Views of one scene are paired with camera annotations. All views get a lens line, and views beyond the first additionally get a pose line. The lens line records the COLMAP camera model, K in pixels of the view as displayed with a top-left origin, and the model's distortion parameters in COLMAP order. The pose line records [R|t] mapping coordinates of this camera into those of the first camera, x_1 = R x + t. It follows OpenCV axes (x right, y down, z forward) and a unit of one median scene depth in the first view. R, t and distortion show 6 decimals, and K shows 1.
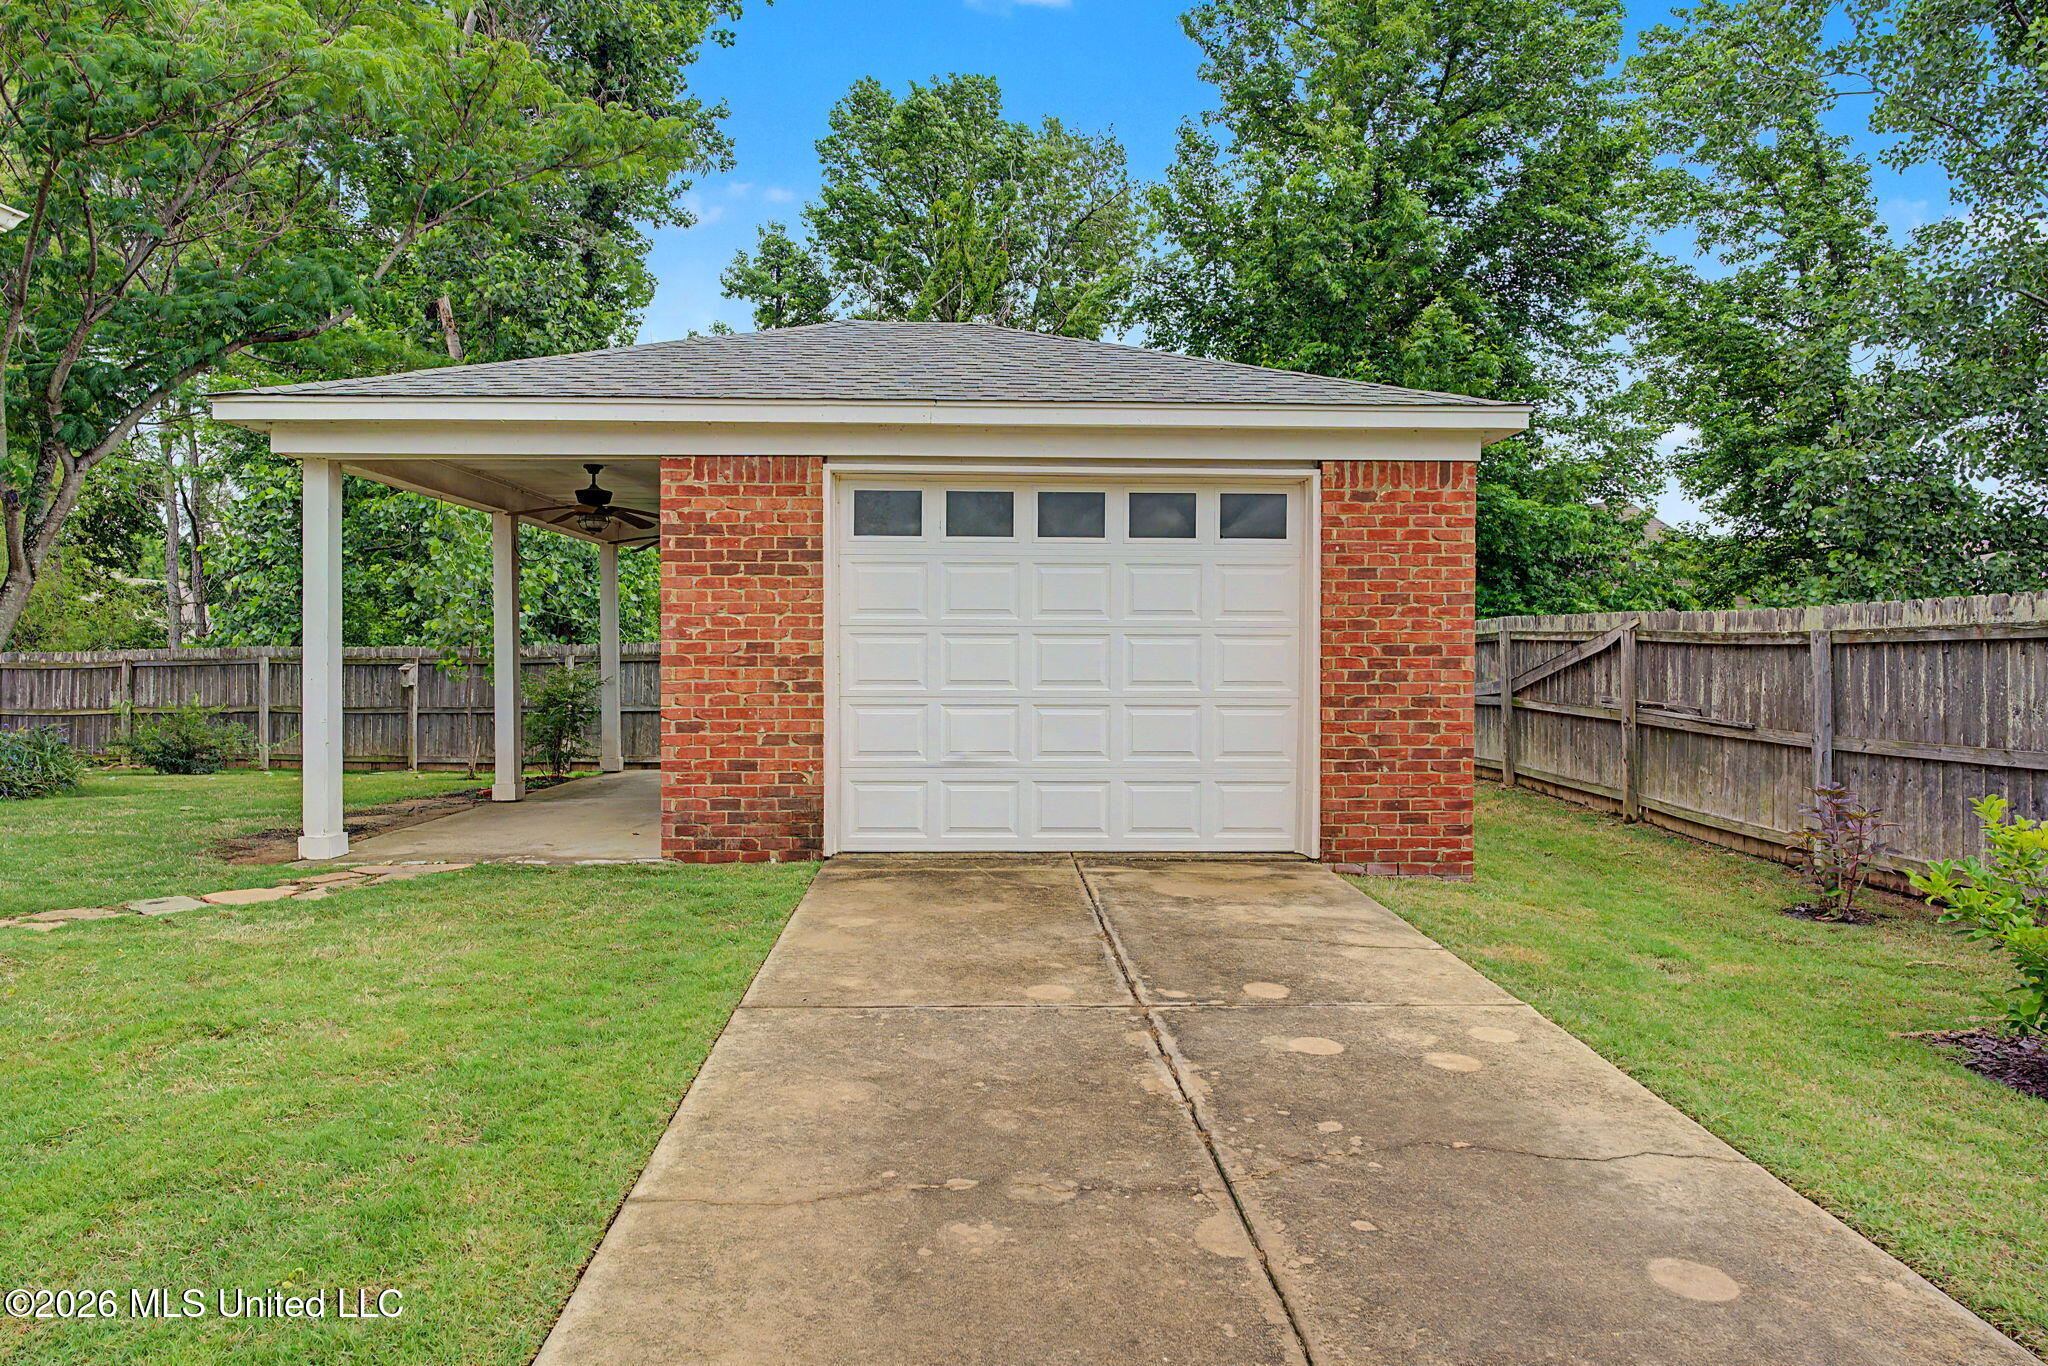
lens RADIAL K [[1218.0, 0, 1013.2], [0, 1218.0, 666.8], [0, 0, 1]] dist [-0.003957, 0.004794]
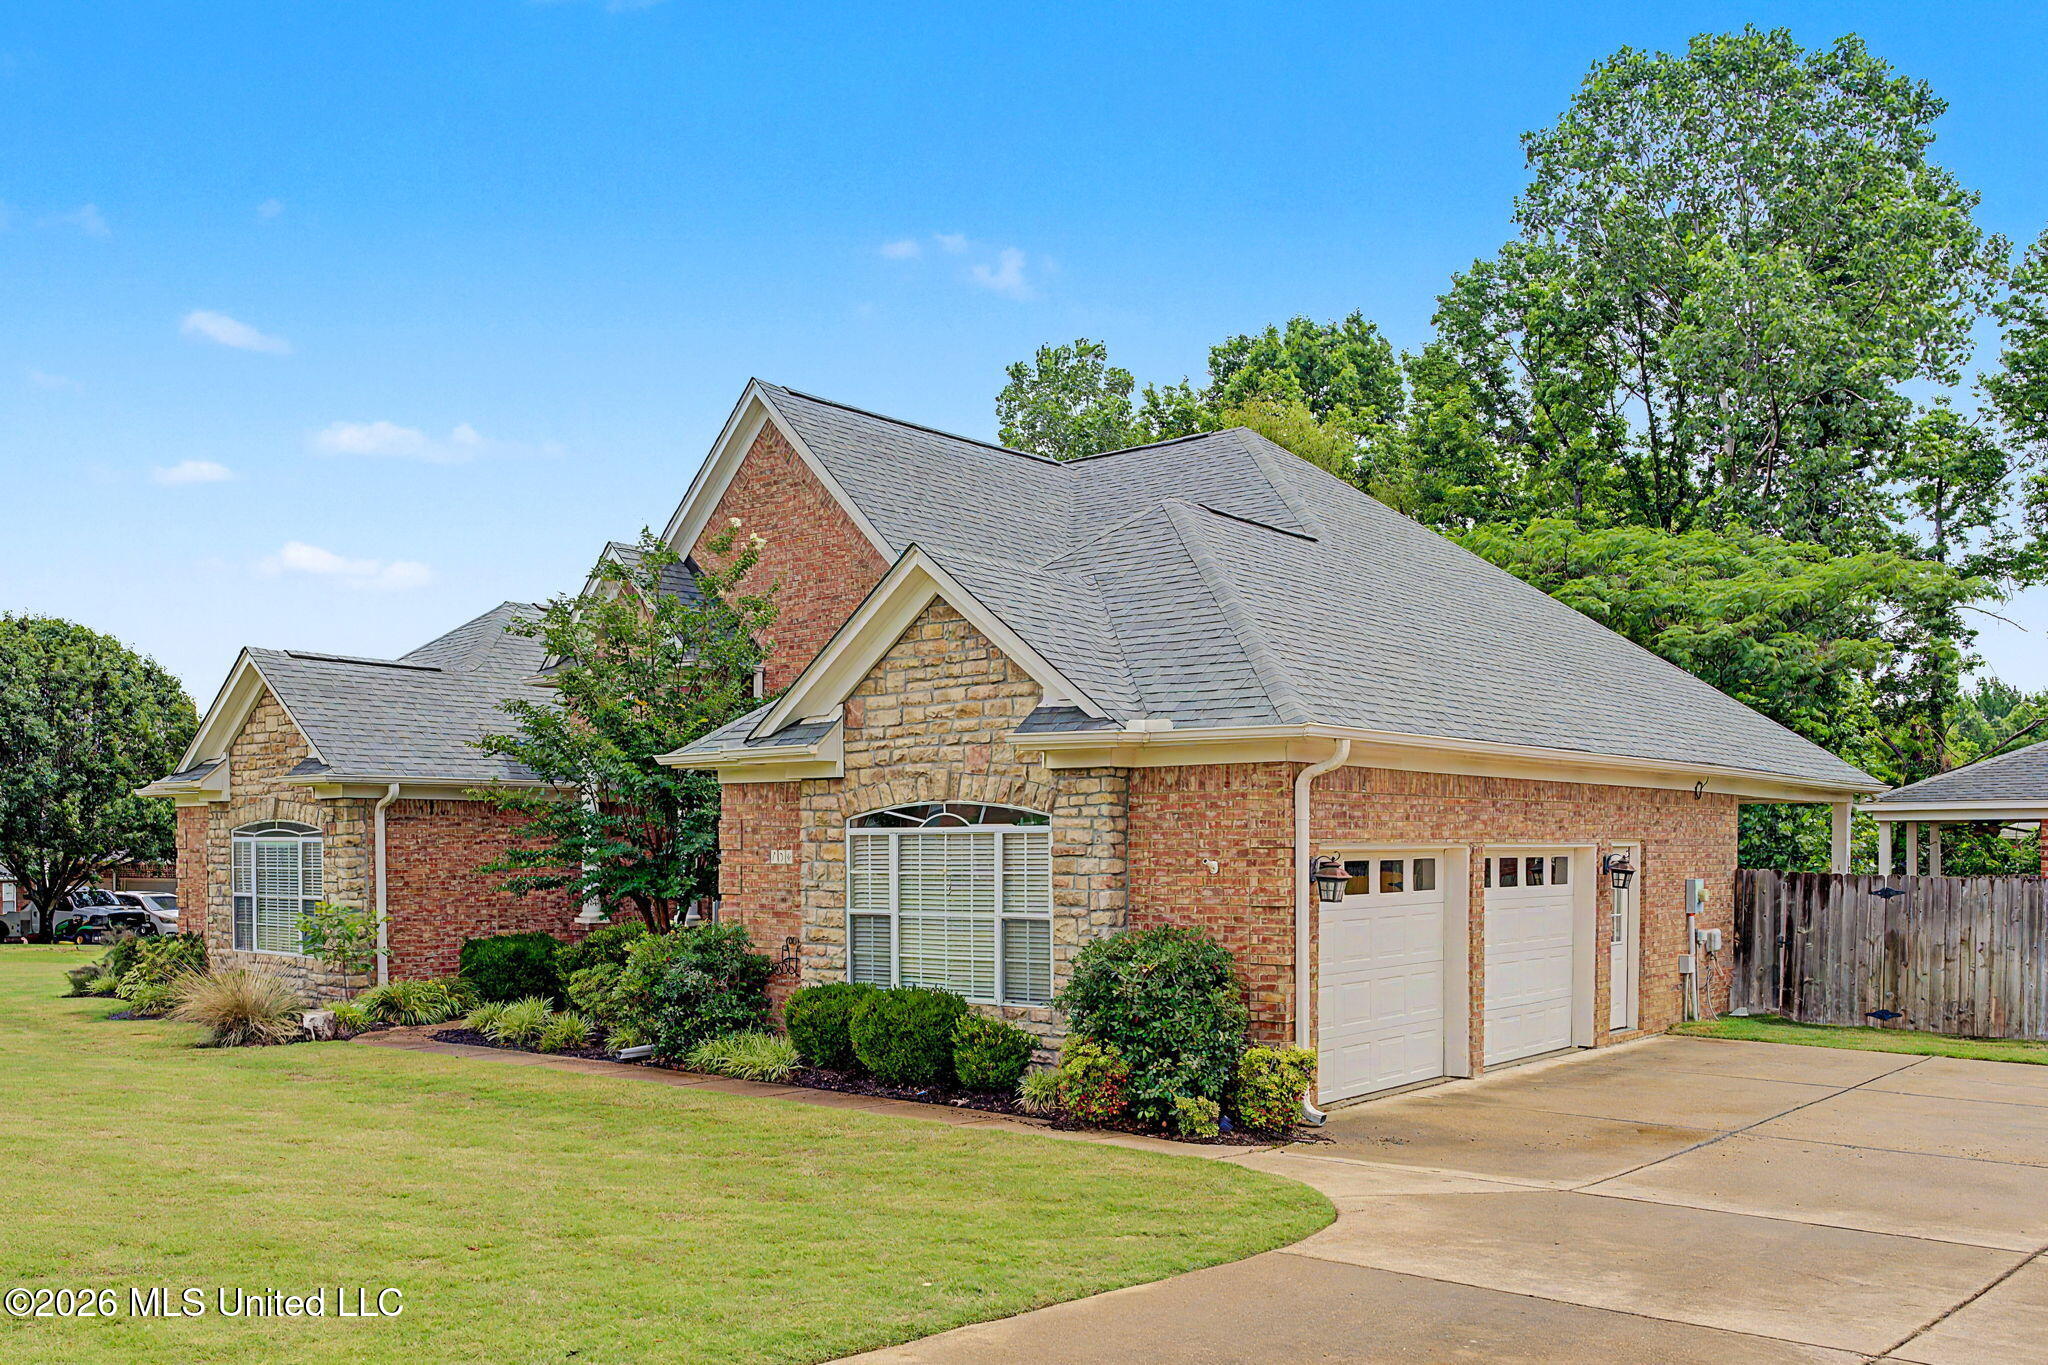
lens RADIAL K [[1689.6, 0, 1027.9], [0, 1689.6, 921.4], [0, 0, 1]] dist [0.014732, -0.016907]
pose [[0.805981, 0.016204, -0.591719, 0.080052], [0.001243, 0.999577, 0.029067, -0.065045], [0.591940, -0.024163, 0.805620, -2.846314]]
